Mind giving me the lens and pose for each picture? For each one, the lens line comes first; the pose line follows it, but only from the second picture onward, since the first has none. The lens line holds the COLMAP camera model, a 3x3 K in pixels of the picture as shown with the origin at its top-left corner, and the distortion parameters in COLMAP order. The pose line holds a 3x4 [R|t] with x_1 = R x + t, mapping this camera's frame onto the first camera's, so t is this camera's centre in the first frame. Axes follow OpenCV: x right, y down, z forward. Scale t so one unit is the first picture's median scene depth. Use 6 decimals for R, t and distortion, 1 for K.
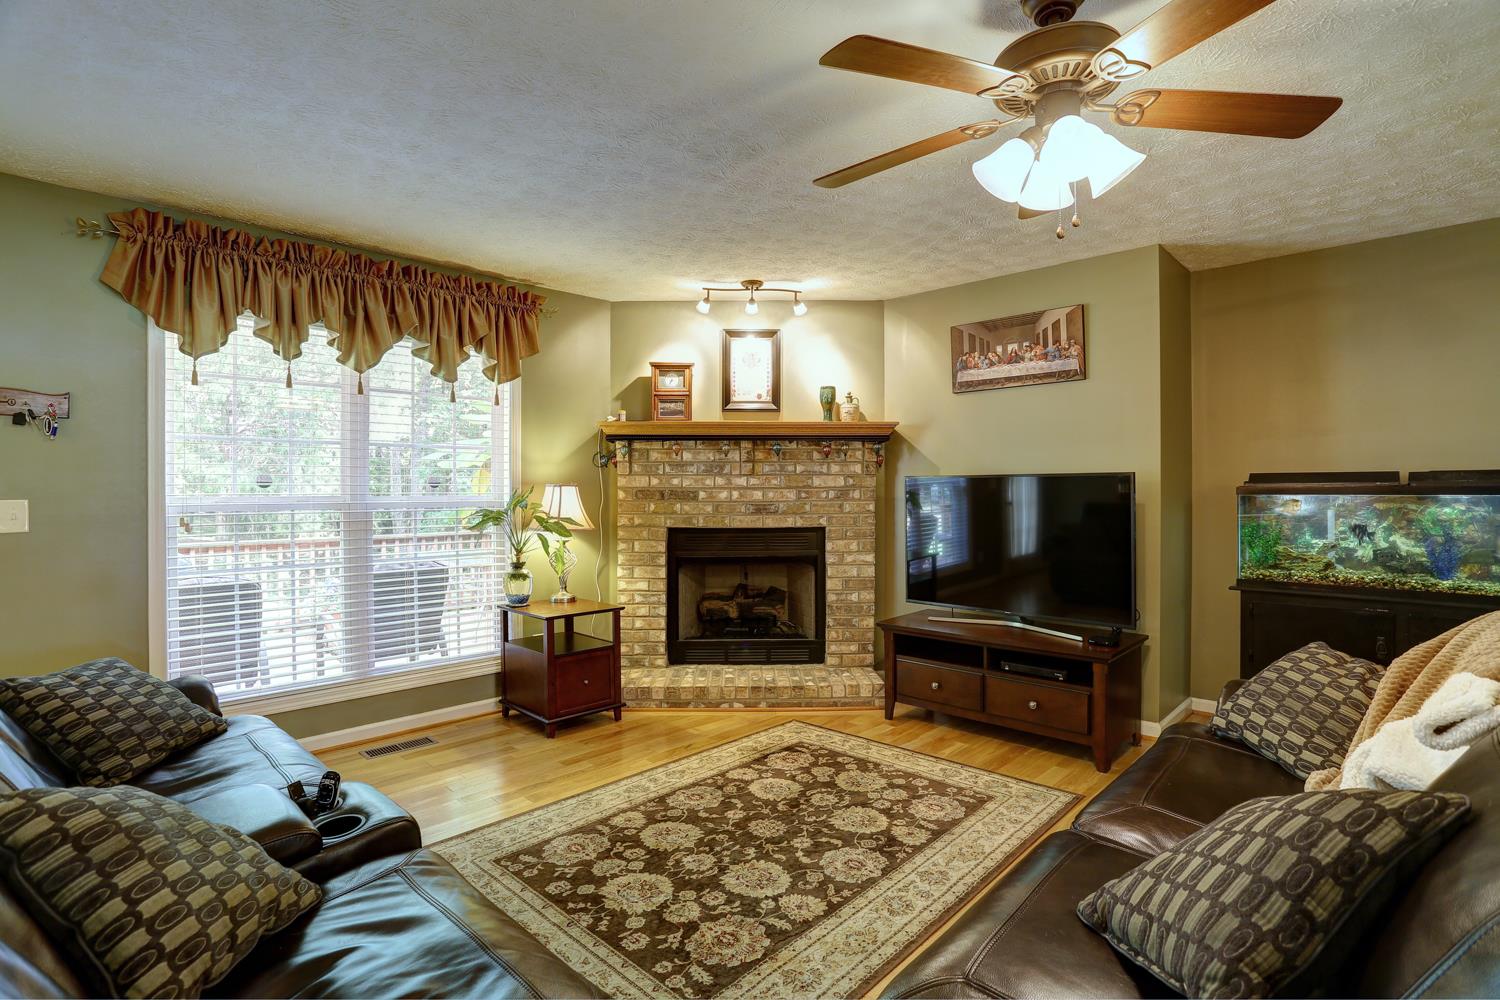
lens RADIAL K [[726.2, 0, 746.1], [0, 726.2, 490.0], [0, 0, 1]] dist [-0.047948, 0.012132]
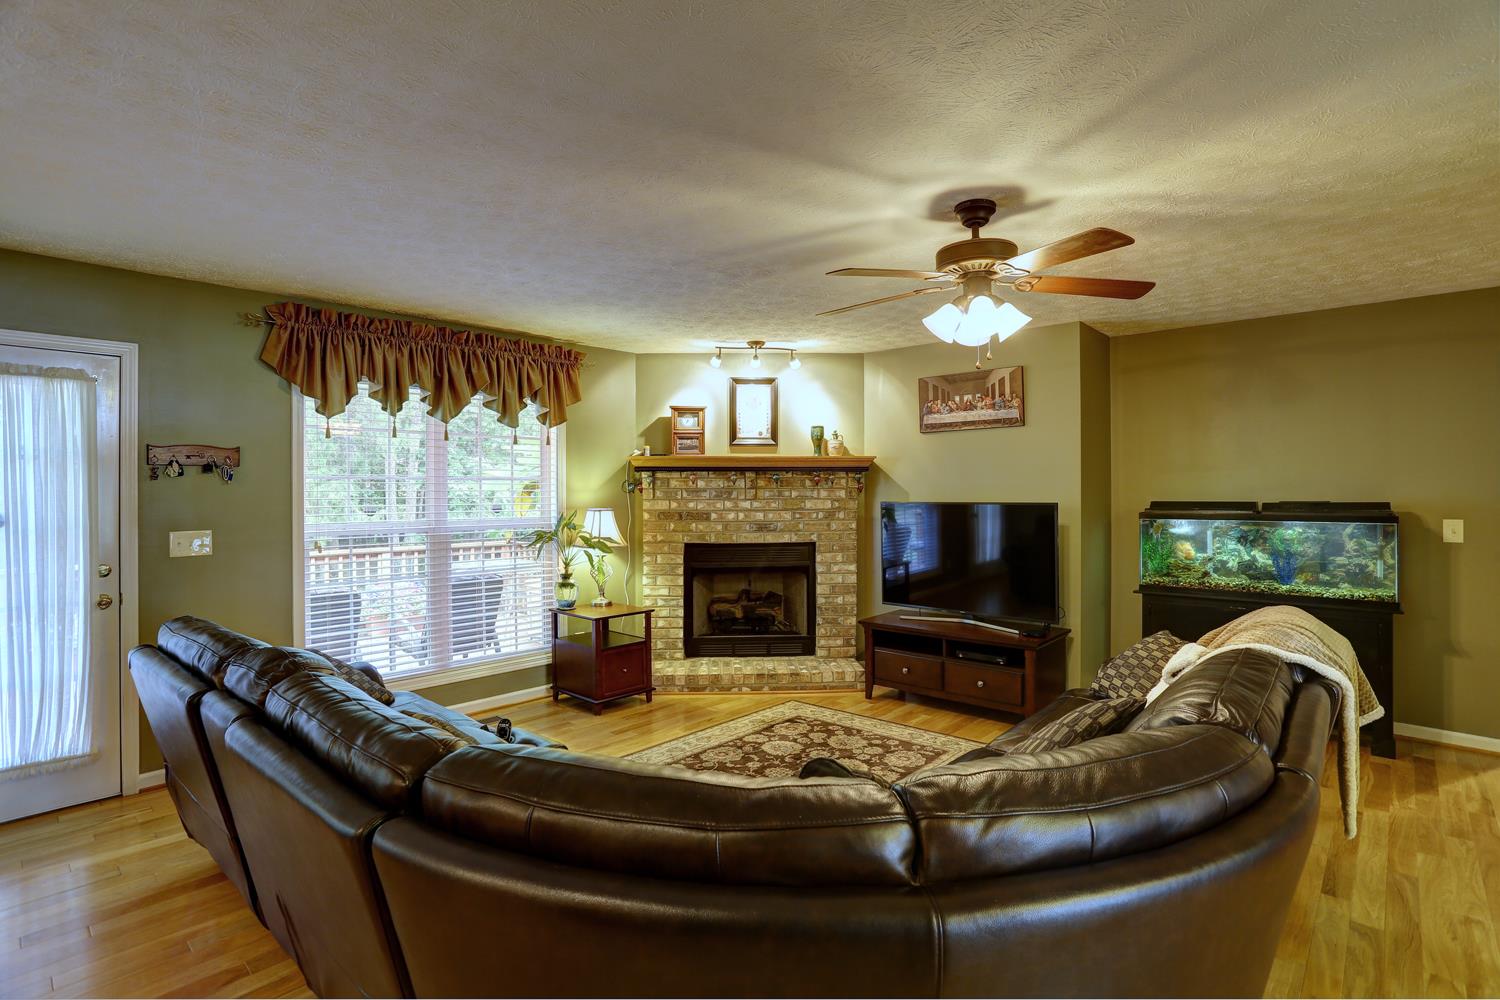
lens RADIAL K [[726.2, 0, 747.7], [0, 726.2, 490.7], [0, 0, 1]] dist [-0.047948, 0.012132]
pose [[0.999570, -0.001717, 0.029271, -0.048386], [0.001780, 0.999996, -0.002126, -0.039782], [-0.029268, 0.002177, 0.999569, -0.250443]]
